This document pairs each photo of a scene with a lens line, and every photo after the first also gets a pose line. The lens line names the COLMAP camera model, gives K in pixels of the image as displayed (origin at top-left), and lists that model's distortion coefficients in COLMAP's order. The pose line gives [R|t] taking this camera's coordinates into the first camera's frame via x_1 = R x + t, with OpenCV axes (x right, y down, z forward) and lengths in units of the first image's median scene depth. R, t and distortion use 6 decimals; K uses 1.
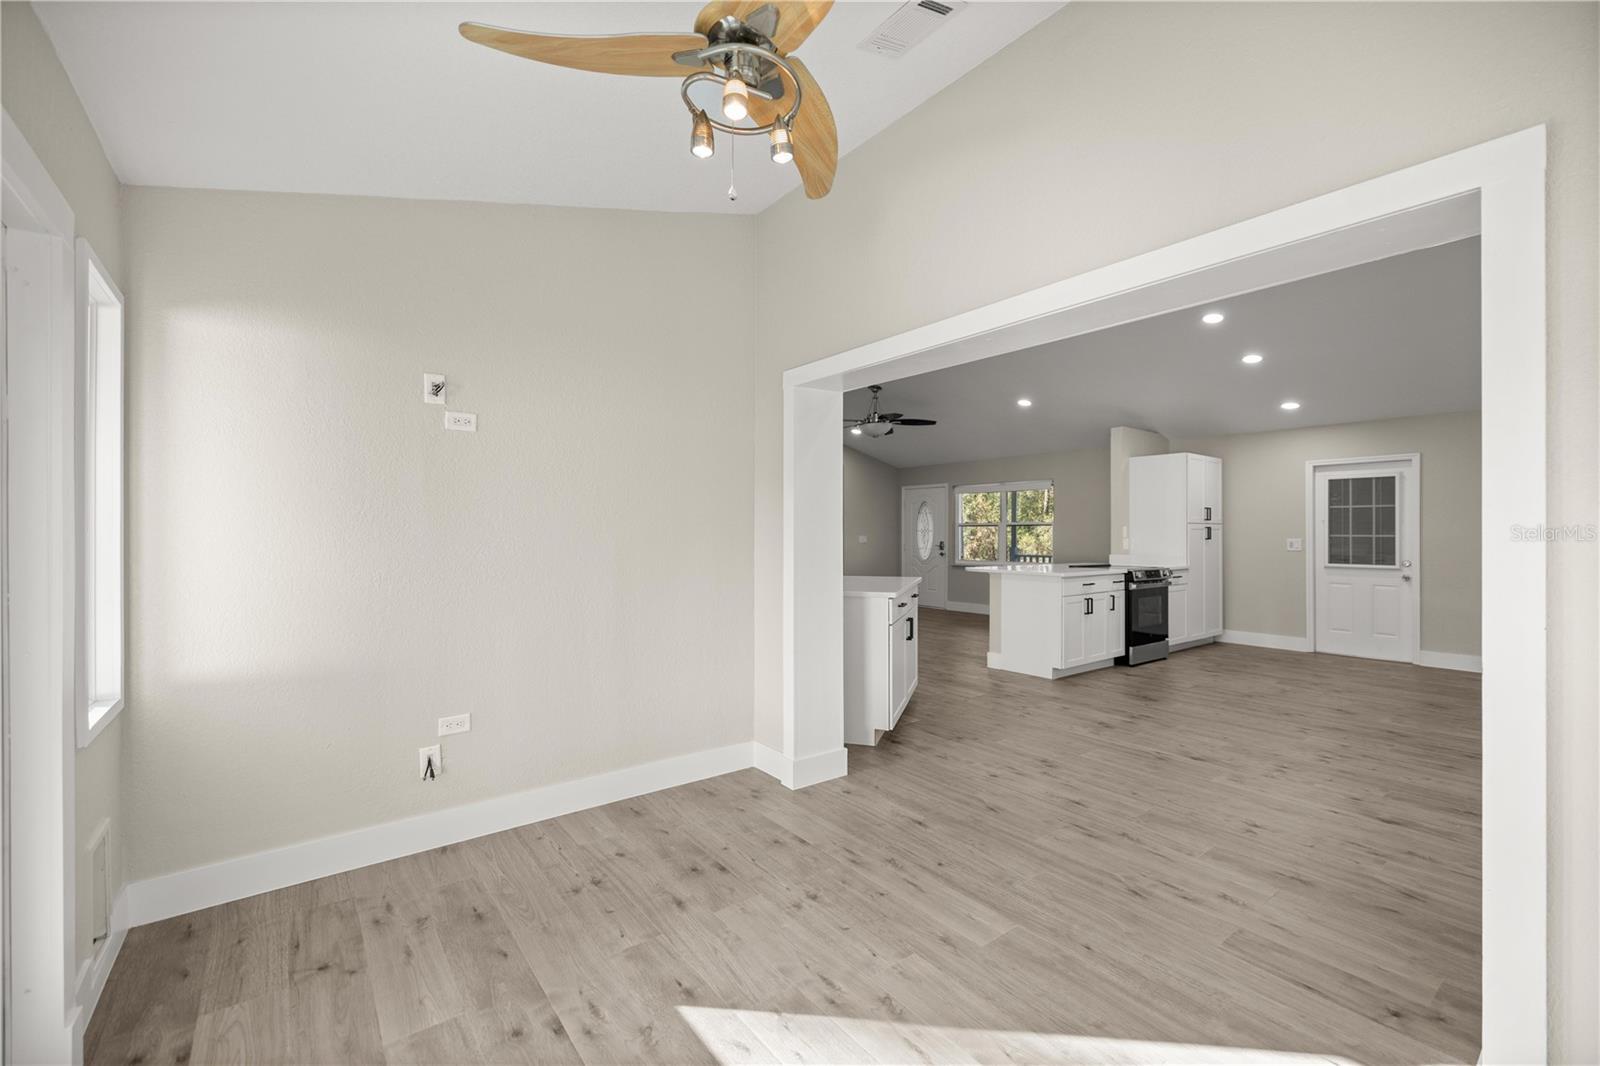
lens RADIAL K [[677.8, 0, 786.7], [0, 677.8, 533.2], [0, 0, 1]] dist [-0.000820, 0.001142]
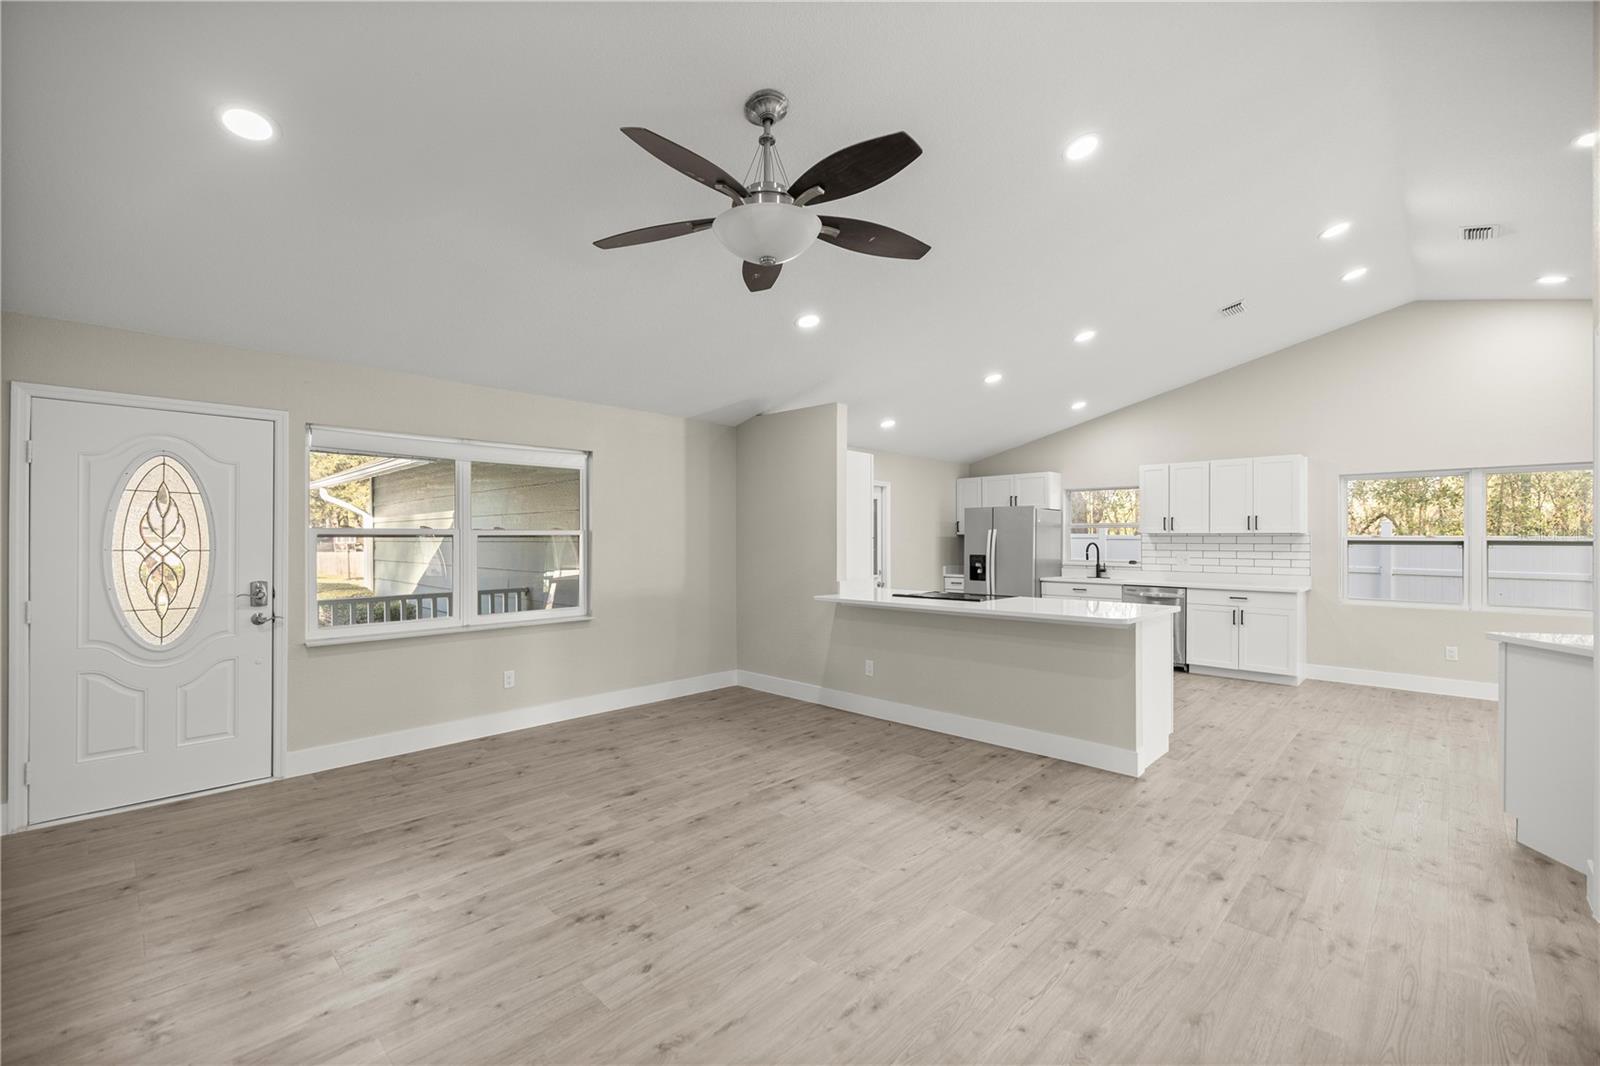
lens RADIAL K [[677.8, 0, 789.7], [0, 677.8, 523.5], [0, 0, 1]] dist [-0.000820, 0.001142]
pose [[-0.149969, 0.025167, 0.988370, -0.232326], [0.001566, 0.999681, -0.025218, -0.011978], [-0.988689, -0.002234, -0.149960, 1.262207]]
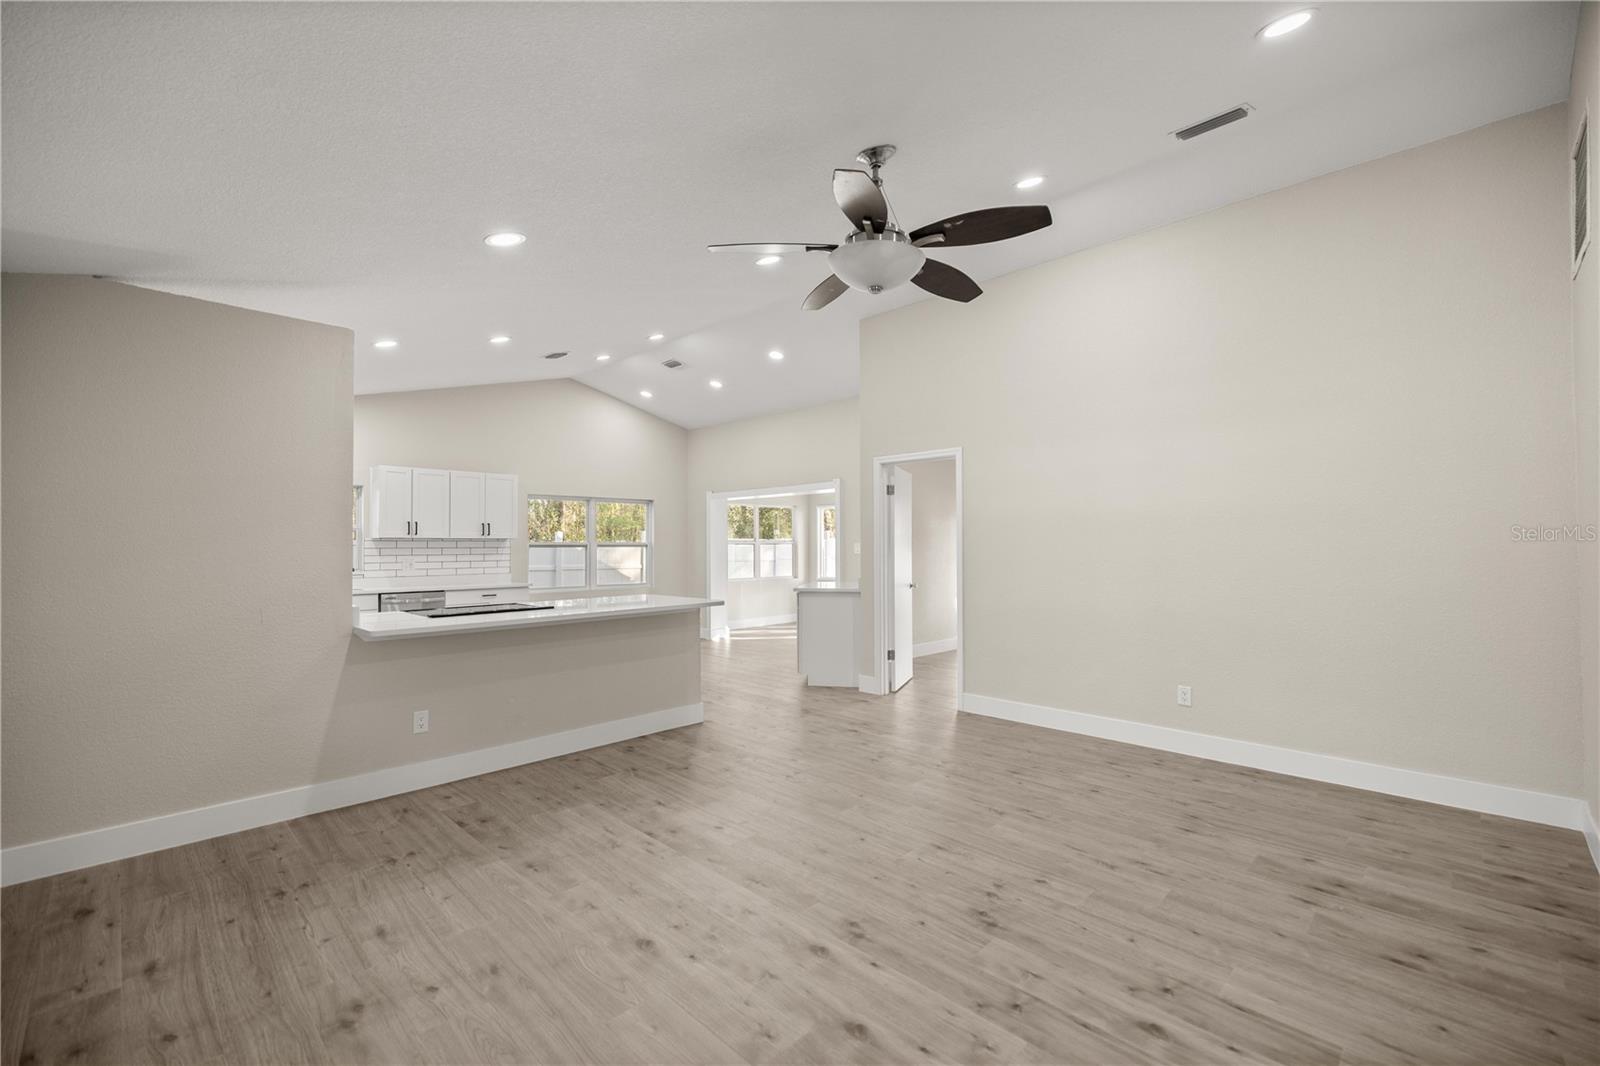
lens RADIAL K [[677.8, 0, 801.1], [0, 677.8, 541.4], [0, 0, 1]] dist [-0.000820, 0.001142]
pose [[-0.988404, 0.005967, -0.151730, 0.273926], [0.006113, 0.999981, -0.000500, -0.013088], [0.151724, -0.001421, -0.988422, 1.637734]]
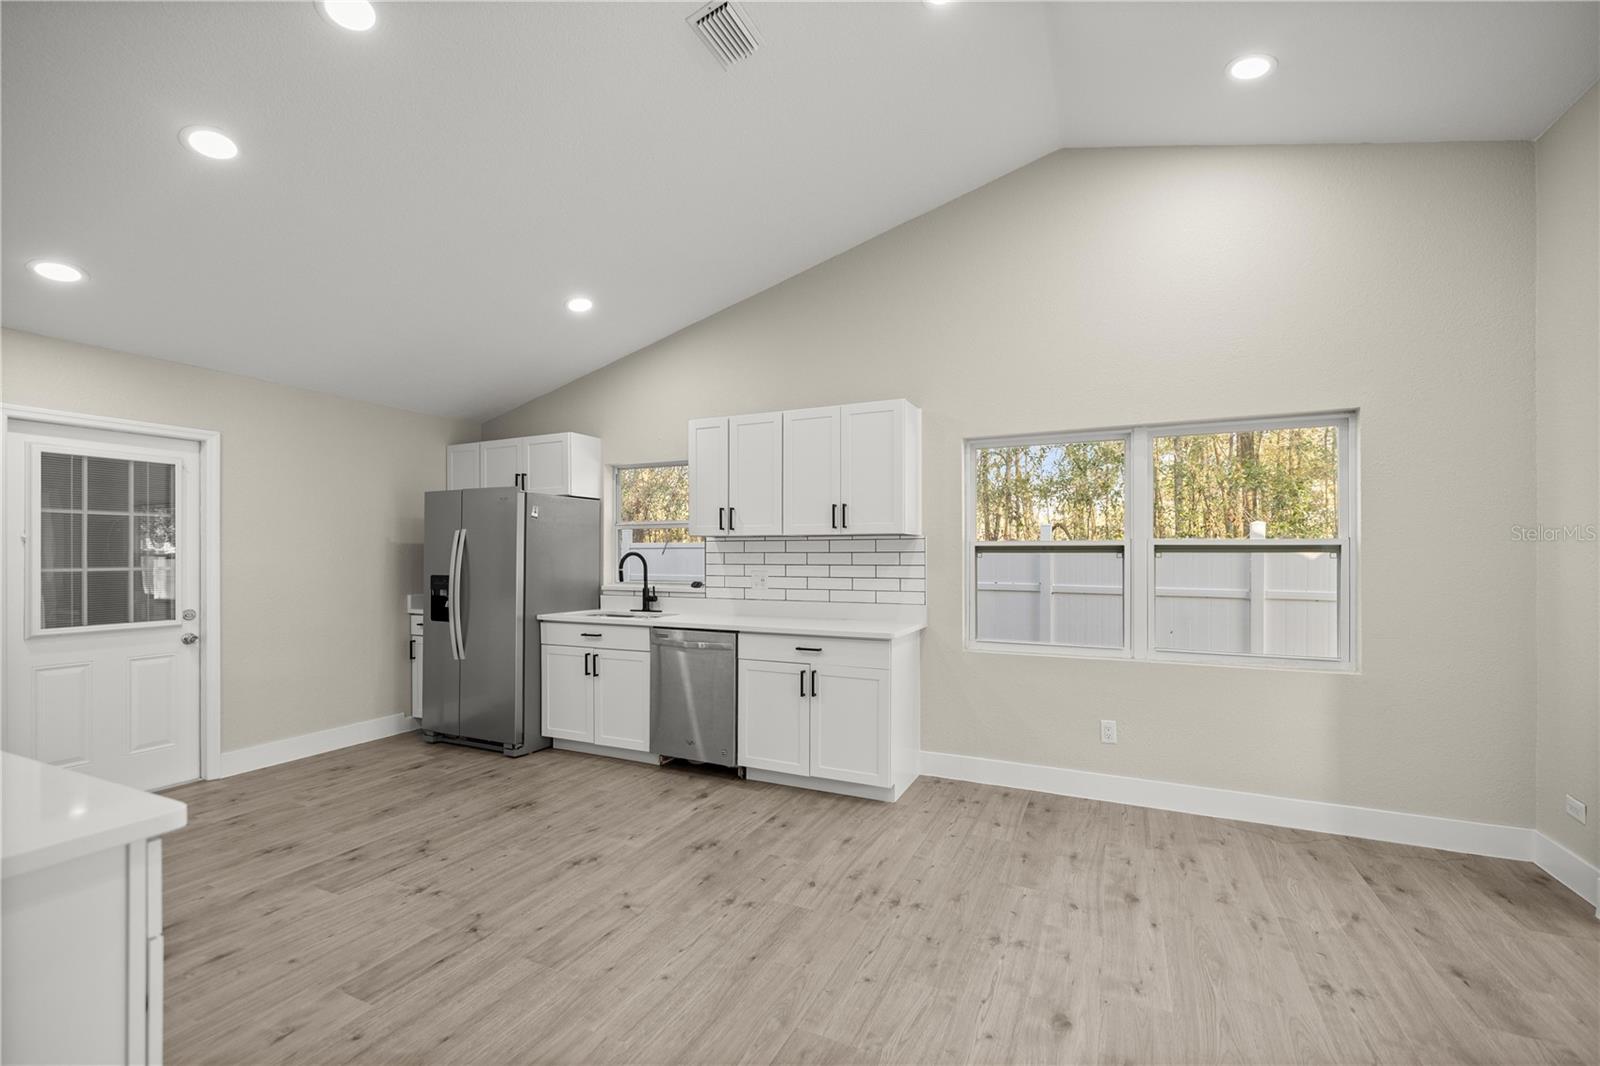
lens RADIAL K [[677.8, 0, 789.9], [0, 677.8, 541.4], [0, 0, 1]] dist [-0.000820, 0.001142]
pose [[-0.464071, 0.020057, 0.885571, 0.139152], [0.005155, 0.999788, -0.019943, -0.004531], [-0.885783, -0.004690, -0.464076, 0.769583]]
